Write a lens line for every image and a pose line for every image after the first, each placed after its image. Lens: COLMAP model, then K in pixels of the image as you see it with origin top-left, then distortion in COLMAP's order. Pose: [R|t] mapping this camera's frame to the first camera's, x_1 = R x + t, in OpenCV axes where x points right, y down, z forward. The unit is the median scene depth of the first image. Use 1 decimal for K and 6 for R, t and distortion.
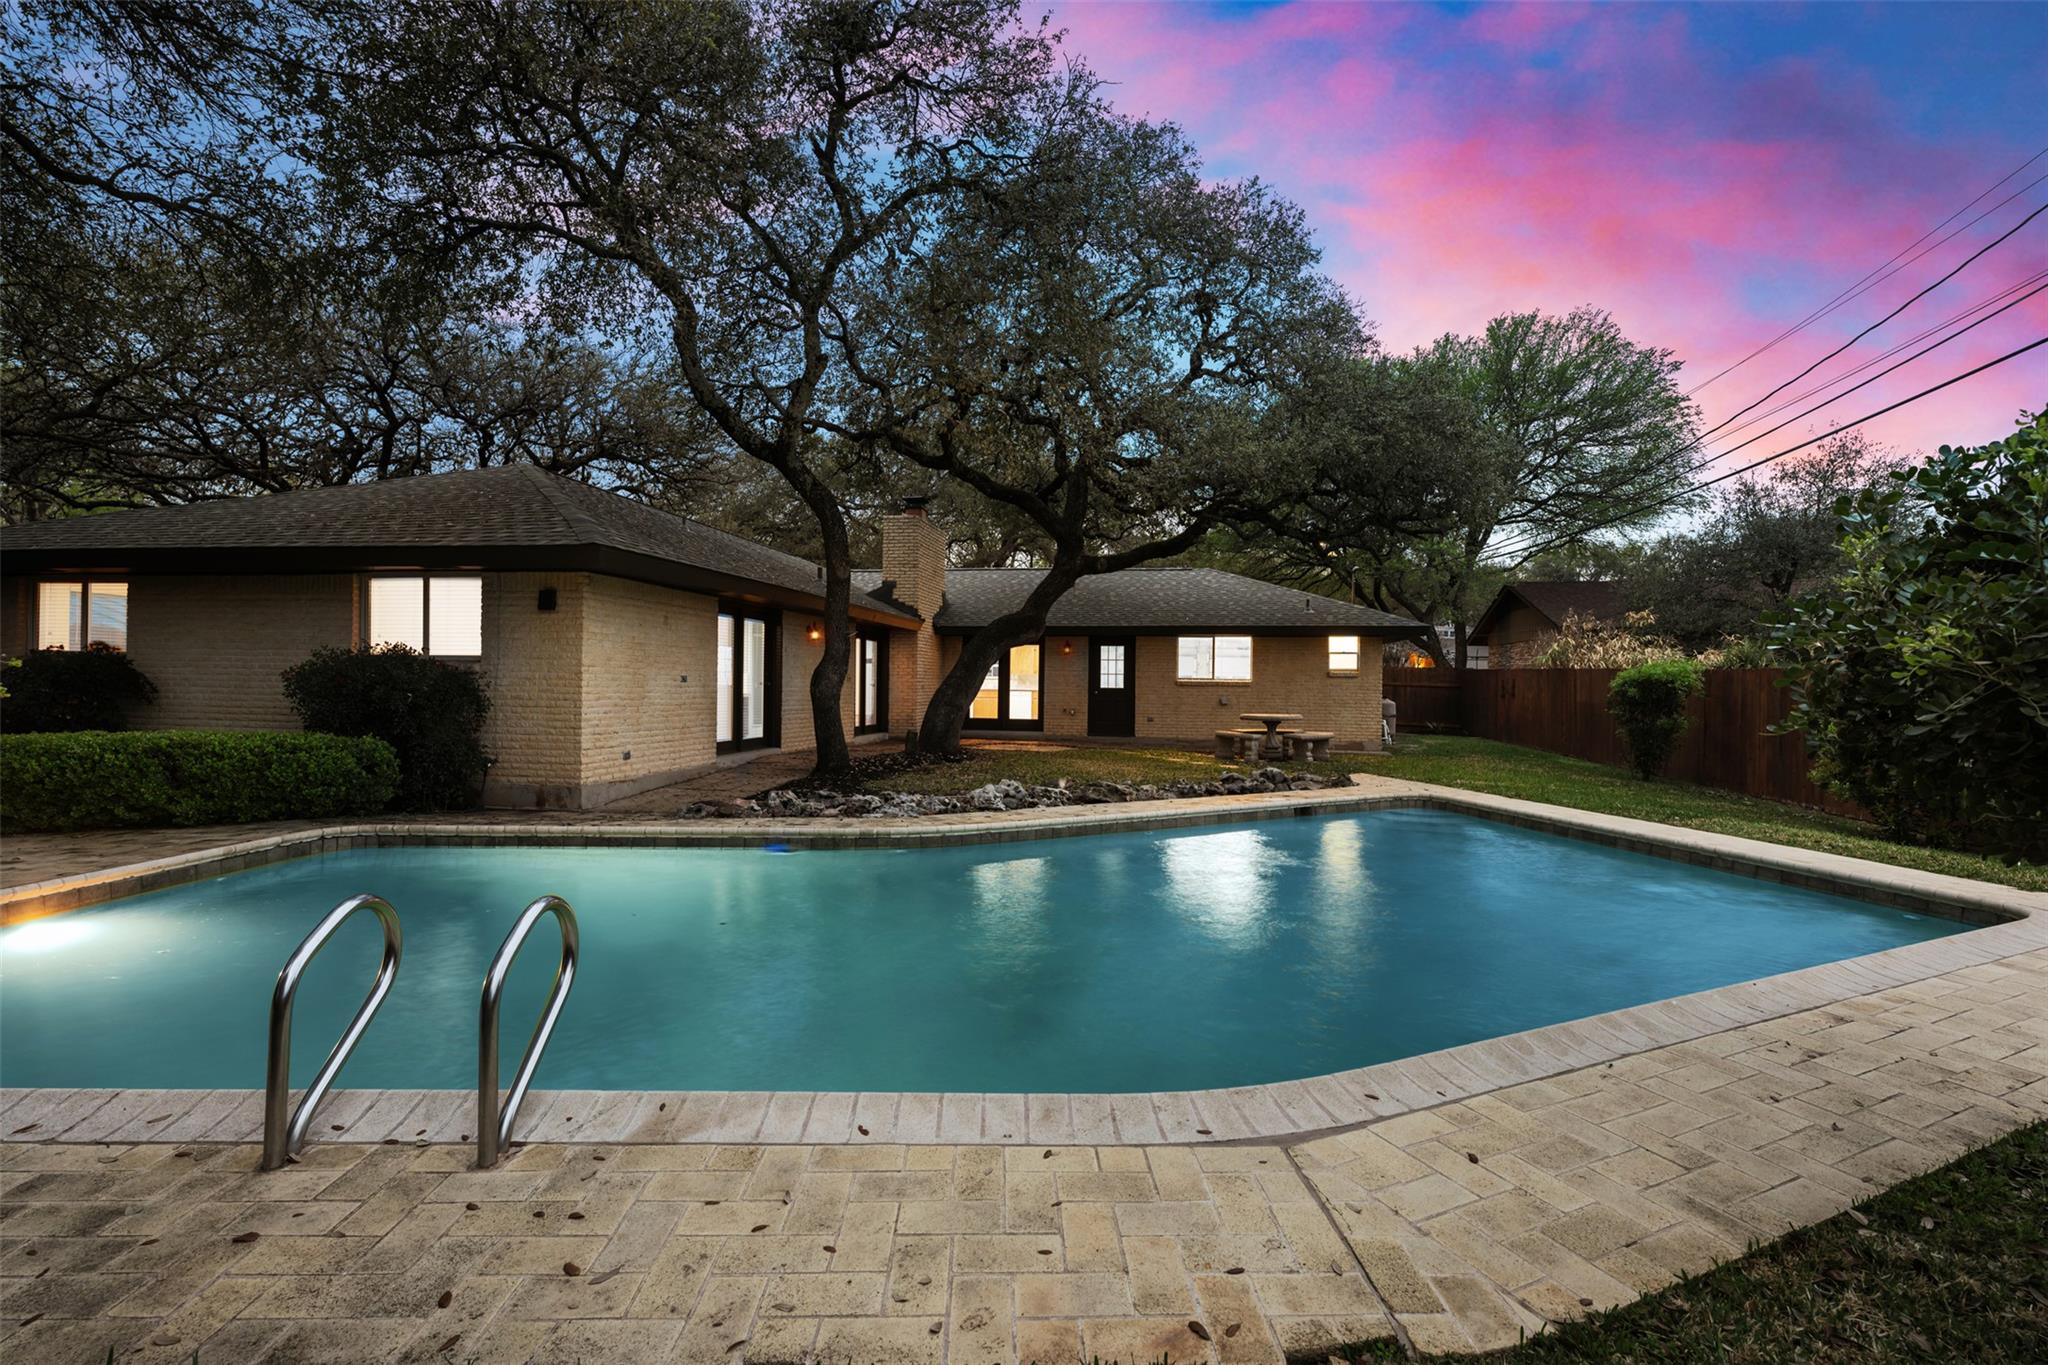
lens RADIAL K [[873.4, 0, 1025.3], [0, 873.4, 682.1], [0, 0, 1]] dist [-0.000741, -0.000009]
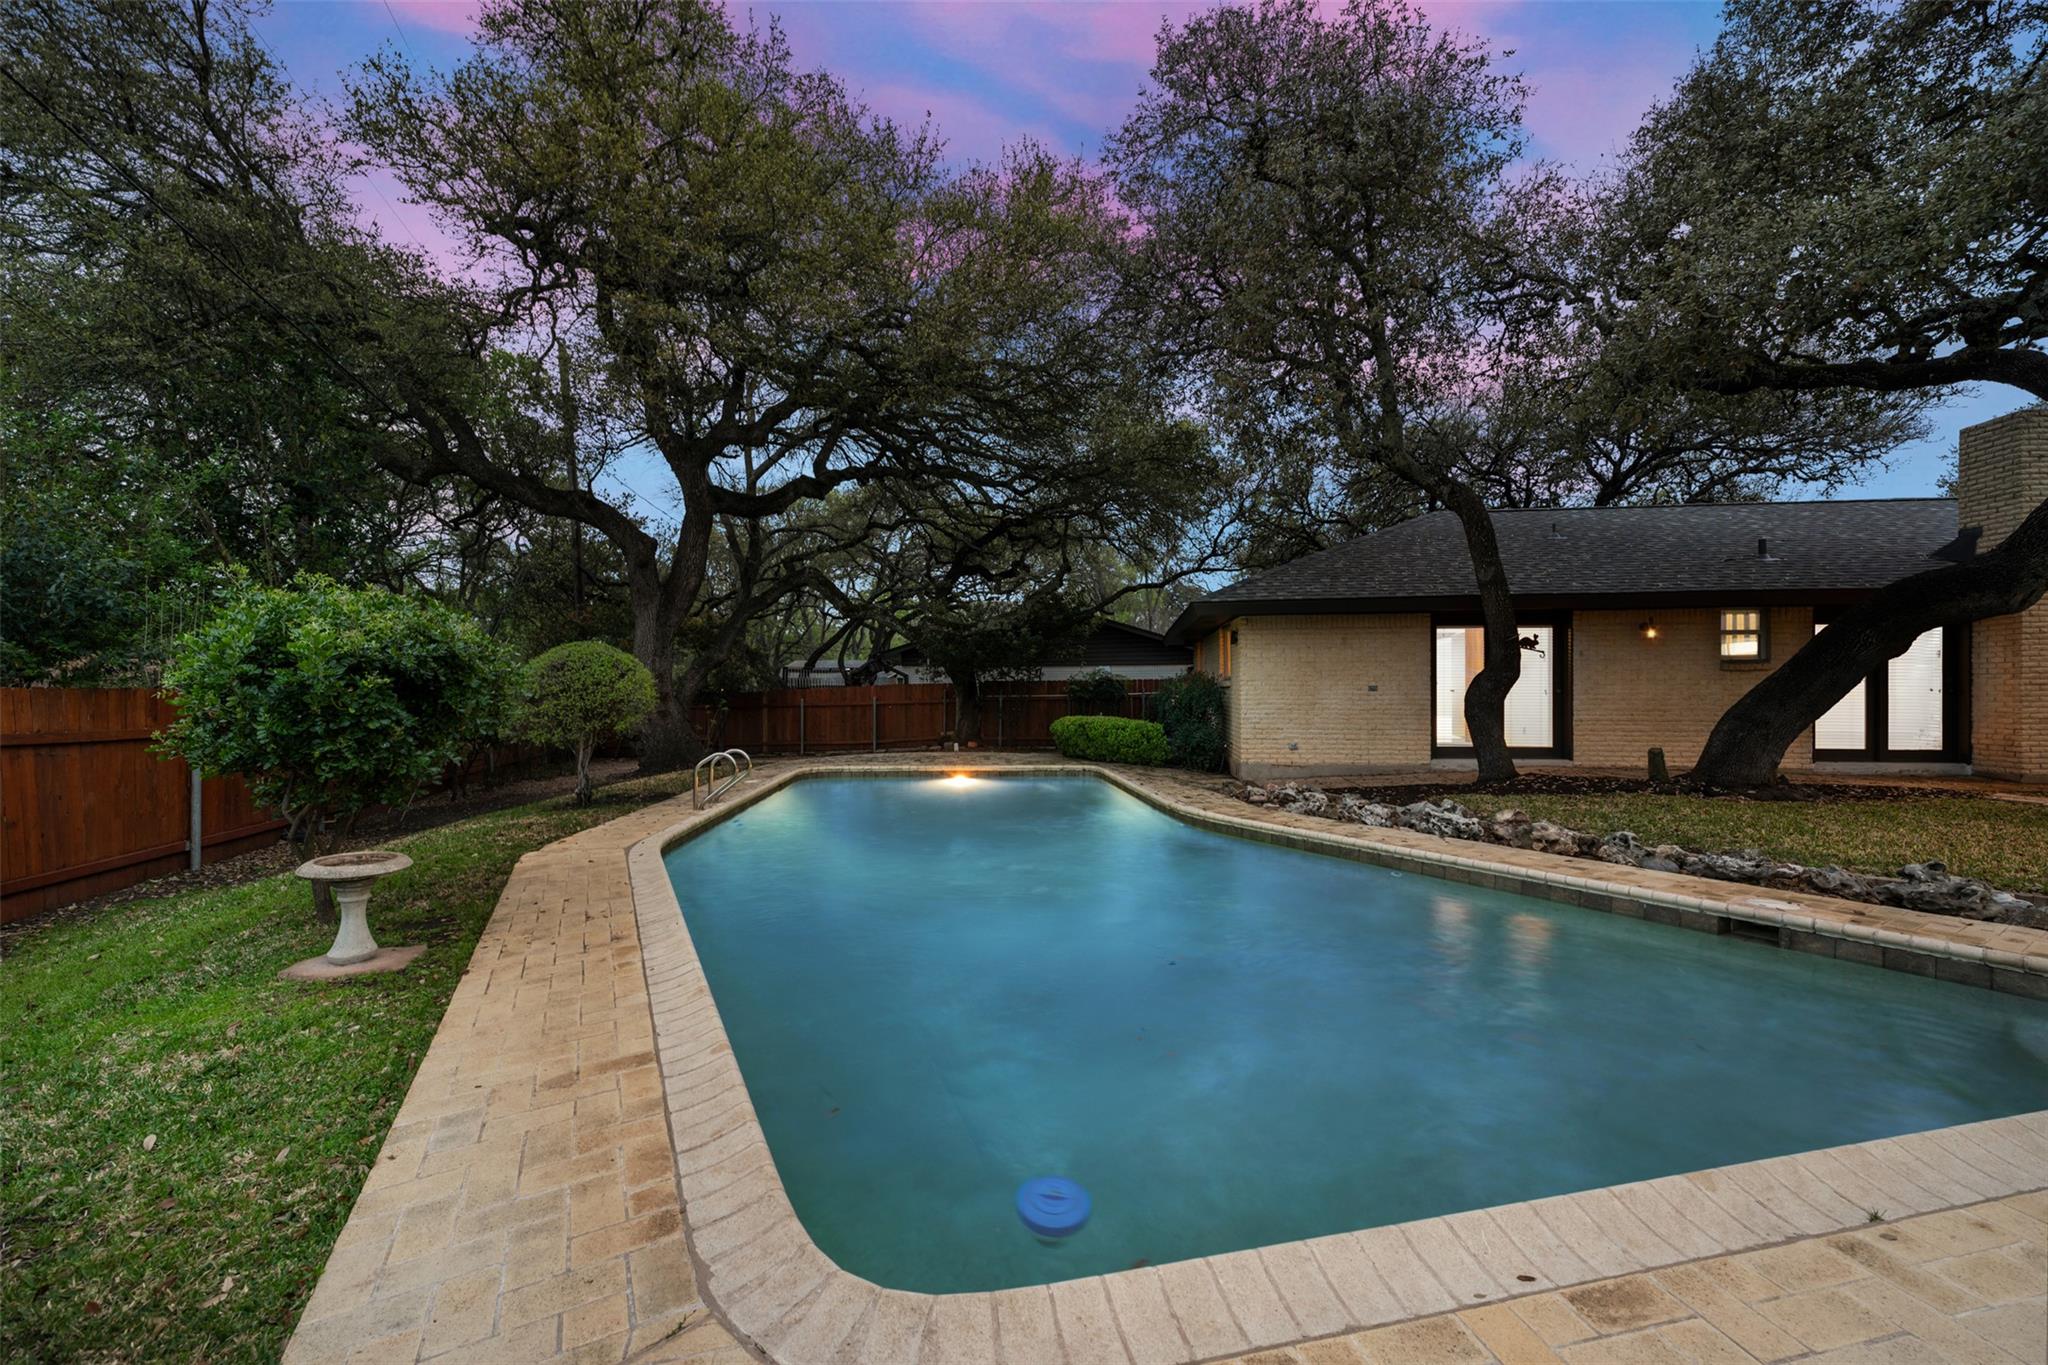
lens RADIAL K [[806.5, 0, 1027.1], [0, 806.5, 690.5], [0, 0, 1]] dist [-0.002213, -0.000062]
pose [[0.071457, -0.007666, -0.997414, 0.734888], [0.007794, 0.999944, -0.007127, 0.004346], [0.997413, -0.007265, 0.071513, 0.509310]]
